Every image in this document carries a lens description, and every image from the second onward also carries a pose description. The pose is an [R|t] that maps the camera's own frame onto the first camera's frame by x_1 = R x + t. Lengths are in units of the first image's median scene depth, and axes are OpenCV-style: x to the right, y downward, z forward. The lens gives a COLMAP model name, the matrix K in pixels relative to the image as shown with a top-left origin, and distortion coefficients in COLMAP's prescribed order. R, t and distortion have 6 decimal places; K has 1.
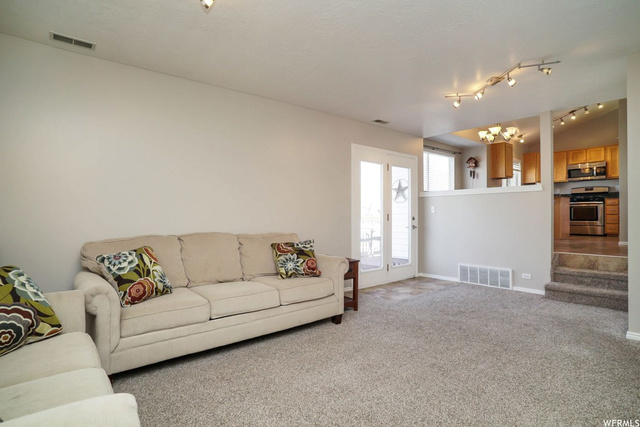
lens RADIAL K [[338.6, 0, 320.0], [0, 338.6, 213.5], [0, 0, 1]] dist [-0.071720, 0.044507]
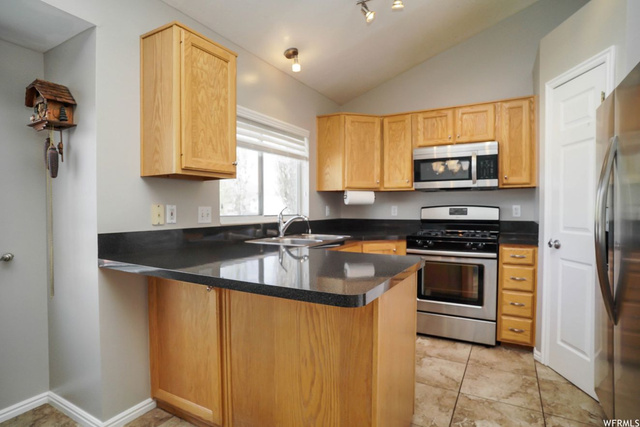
lens RADIAL K [[338.6, 0, 320.0], [0, 338.6, 213.5], [0, 0, 1]] dist [-0.071720, 0.044507]
pose [[0.933747, -0.006986, 0.357866, 0.545246], [0.000436, 0.999831, 0.018381, -0.083508], [-0.357934, -0.017007, 0.933592, 0.720096]]
